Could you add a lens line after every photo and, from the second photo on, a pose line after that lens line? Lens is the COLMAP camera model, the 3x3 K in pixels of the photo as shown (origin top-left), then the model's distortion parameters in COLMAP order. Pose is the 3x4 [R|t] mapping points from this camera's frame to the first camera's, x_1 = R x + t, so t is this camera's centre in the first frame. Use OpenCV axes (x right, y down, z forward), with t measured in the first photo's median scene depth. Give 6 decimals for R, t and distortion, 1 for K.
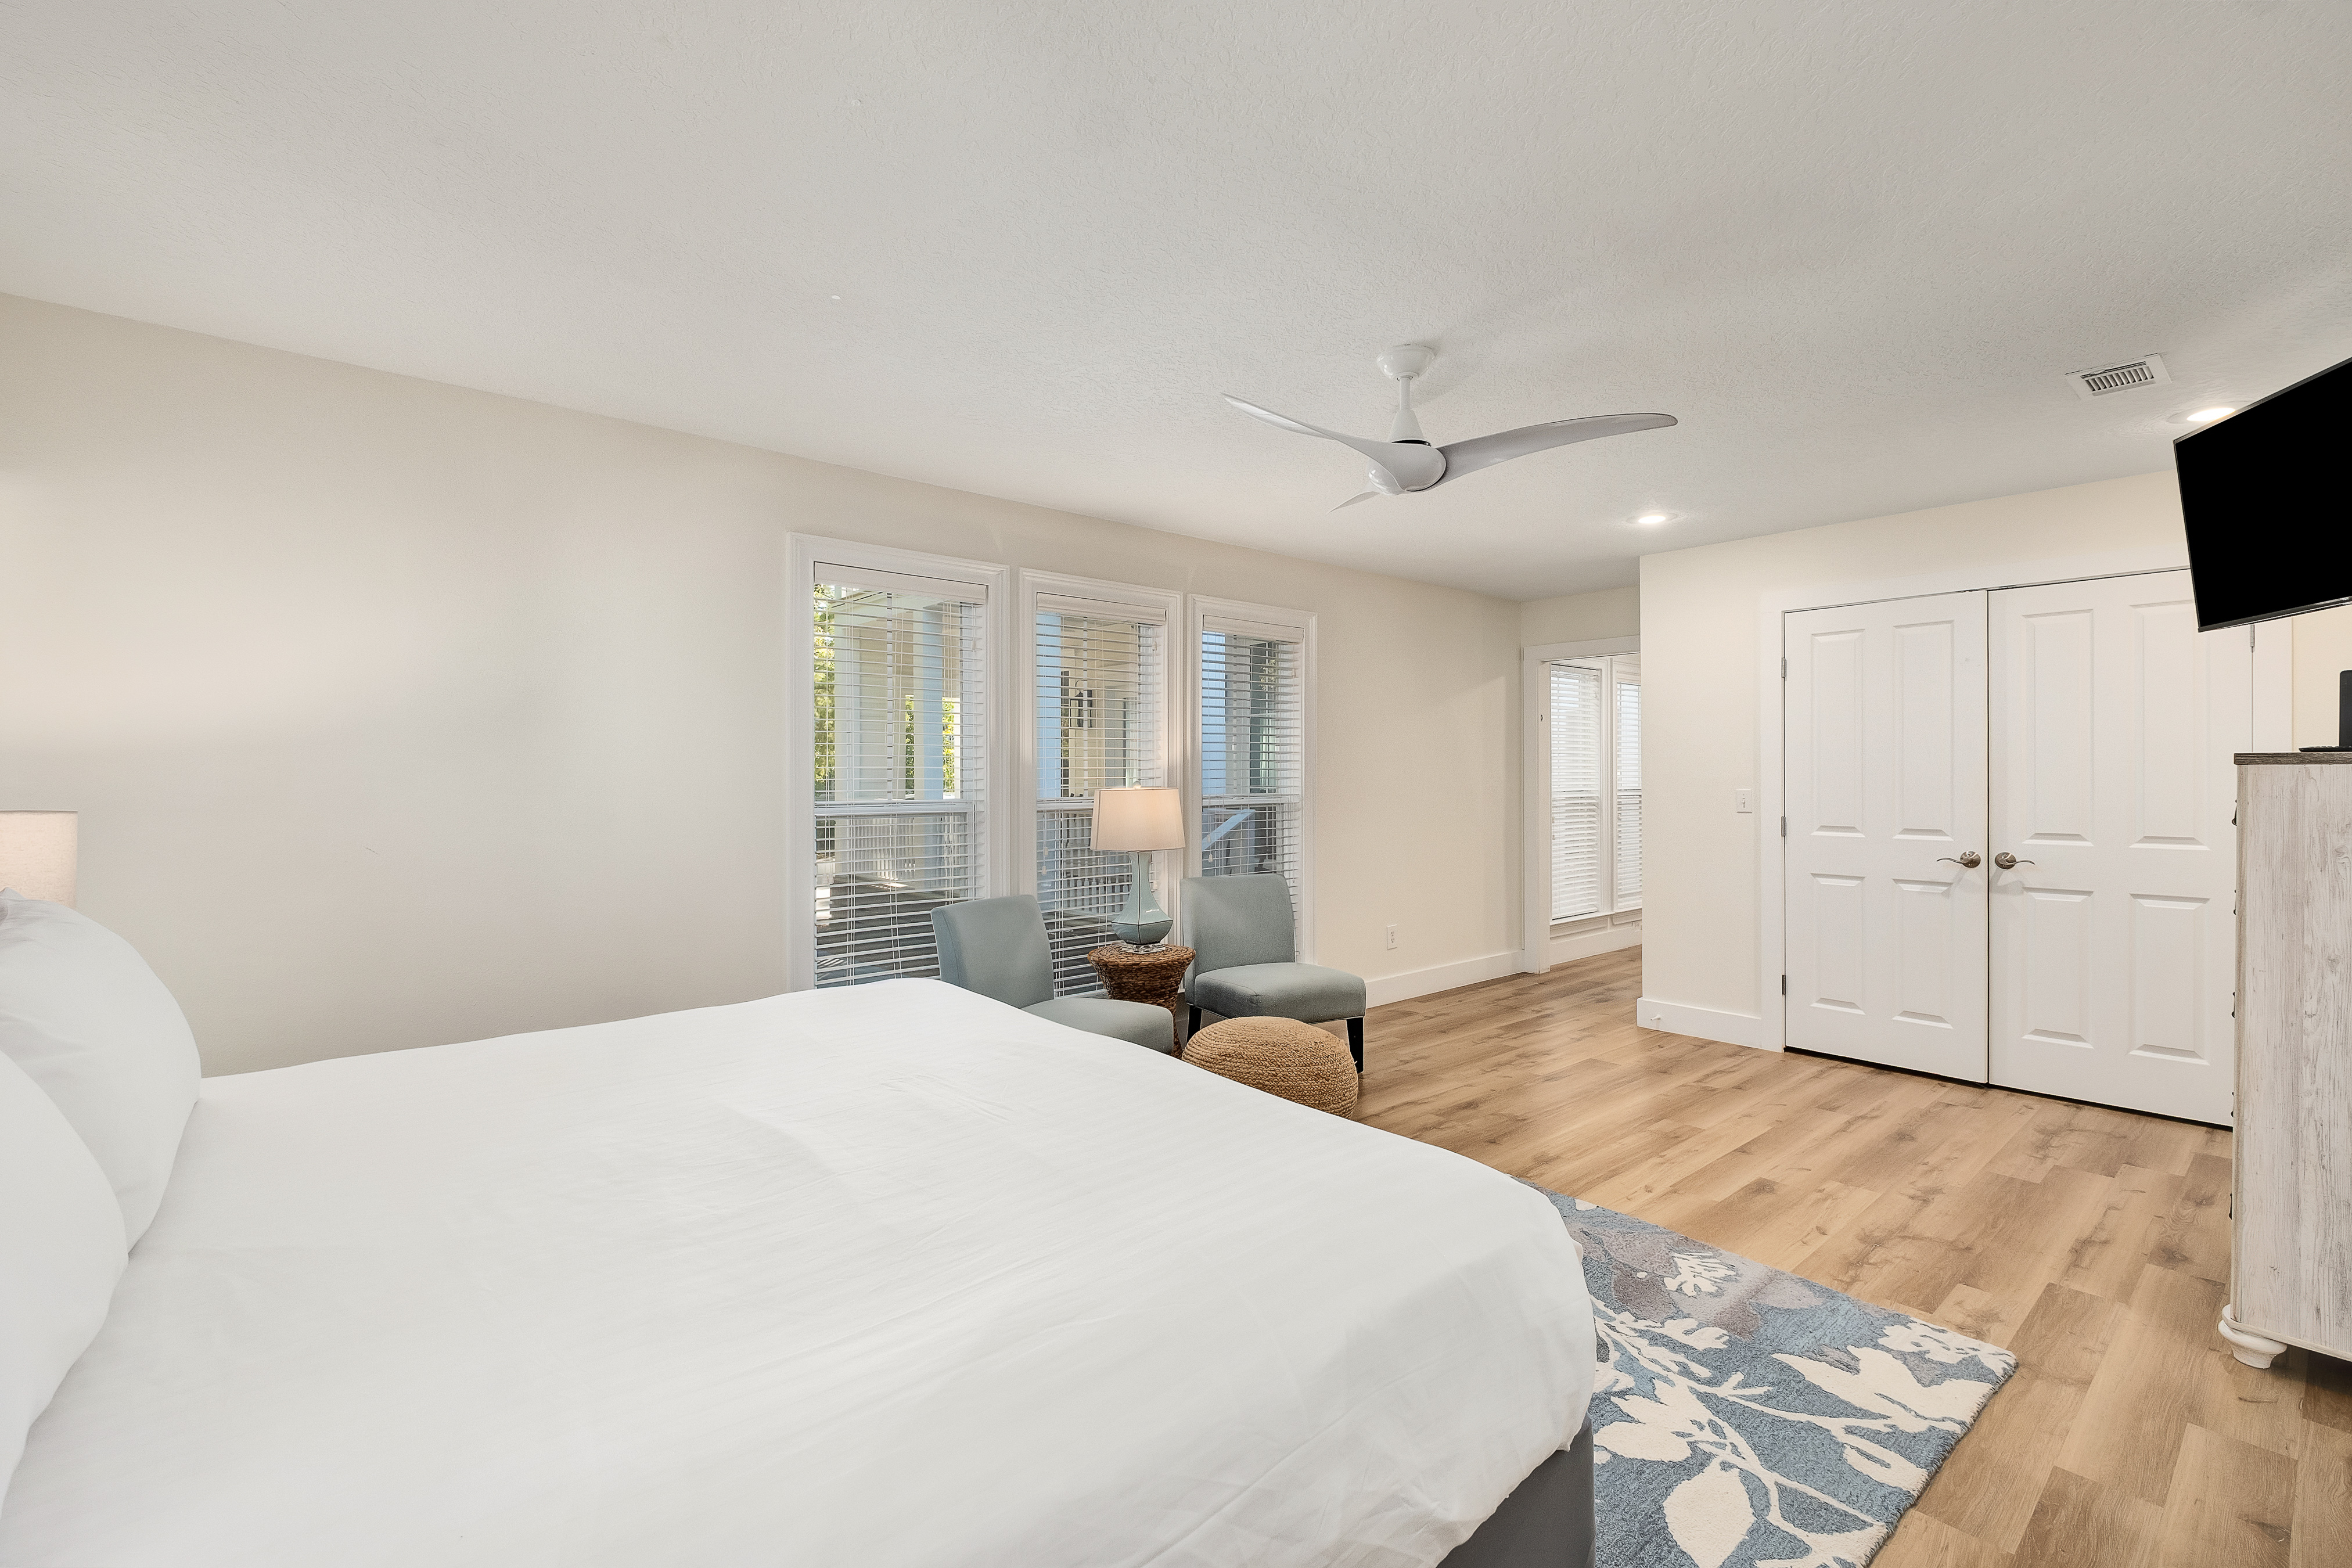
lens RADIAL K [[1023.2, 0, 1176.0], [0, 1023.2, 784.0], [0, 0, 1]] dist [-0.001731, -0.000304]
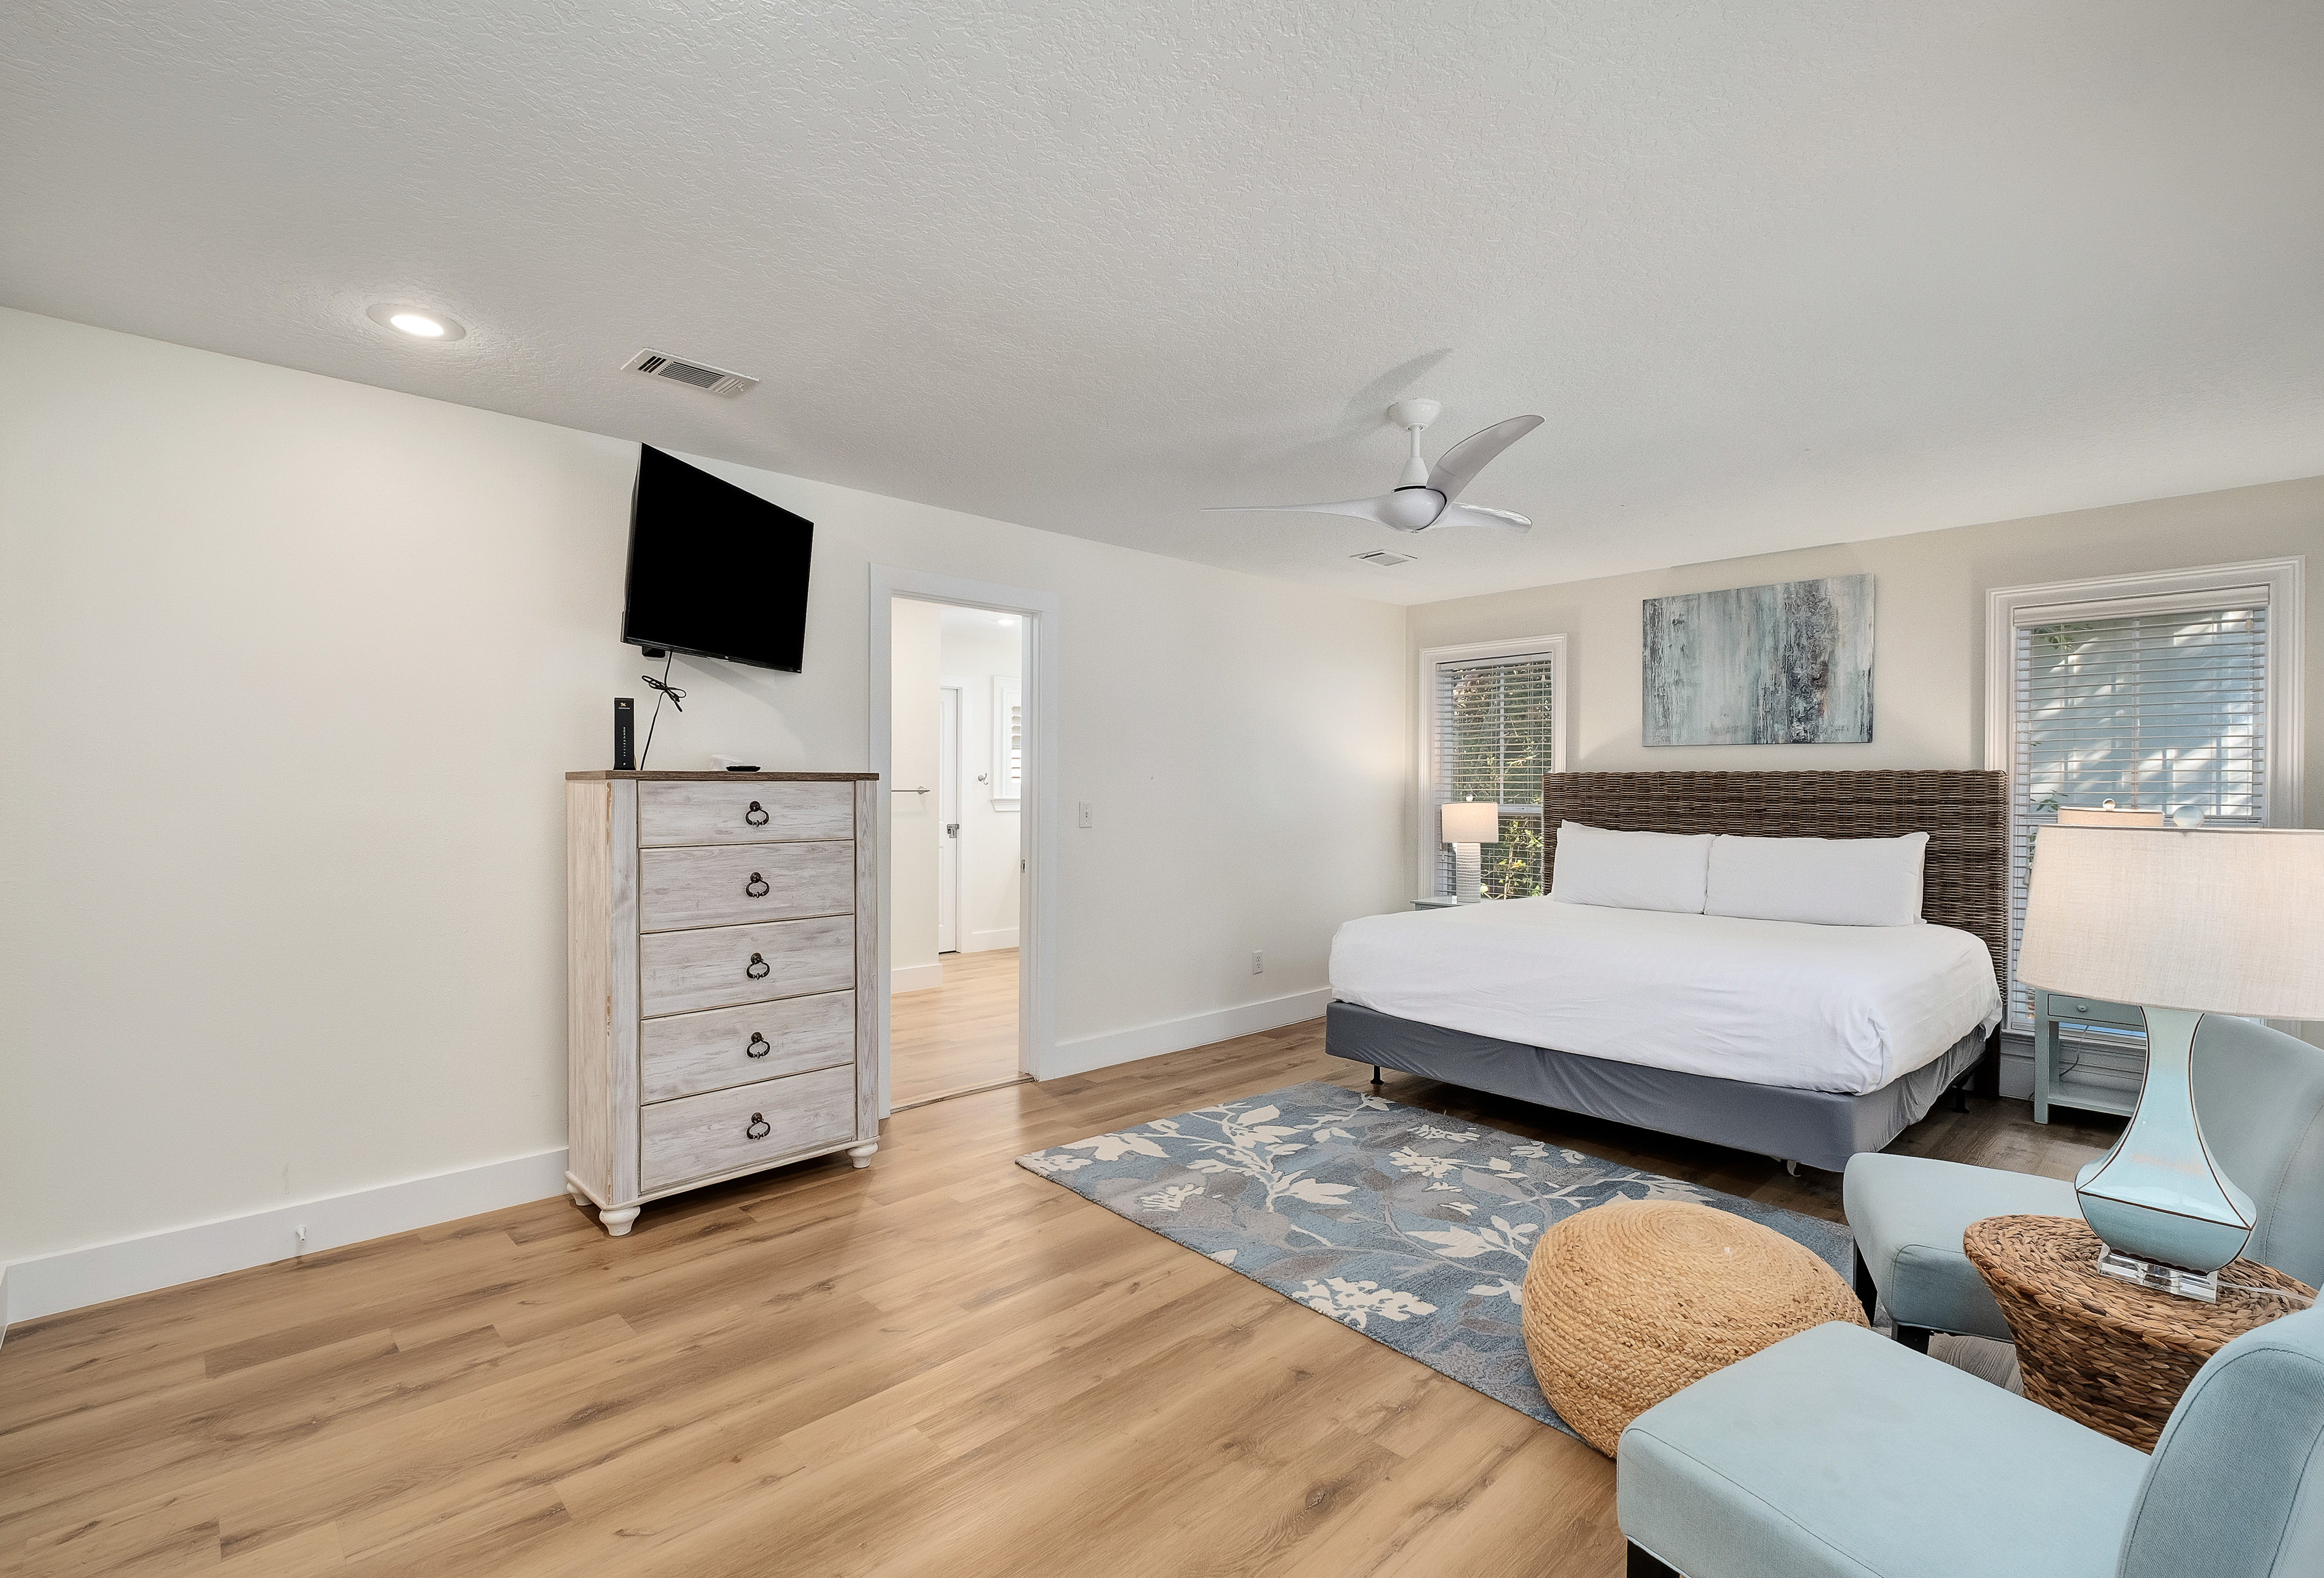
lens RADIAL K [[1046.4, 0, 1162.0], [0, 1046.4, 789.0], [0, 0, 1]] dist [-0.001055, -0.000221]
pose [[-0.998434, -0.003587, -0.055824, 0.667637], [-0.004253, 0.999921, 0.011833, -0.024793], [0.055777, 0.012052, -0.998370, 2.522268]]
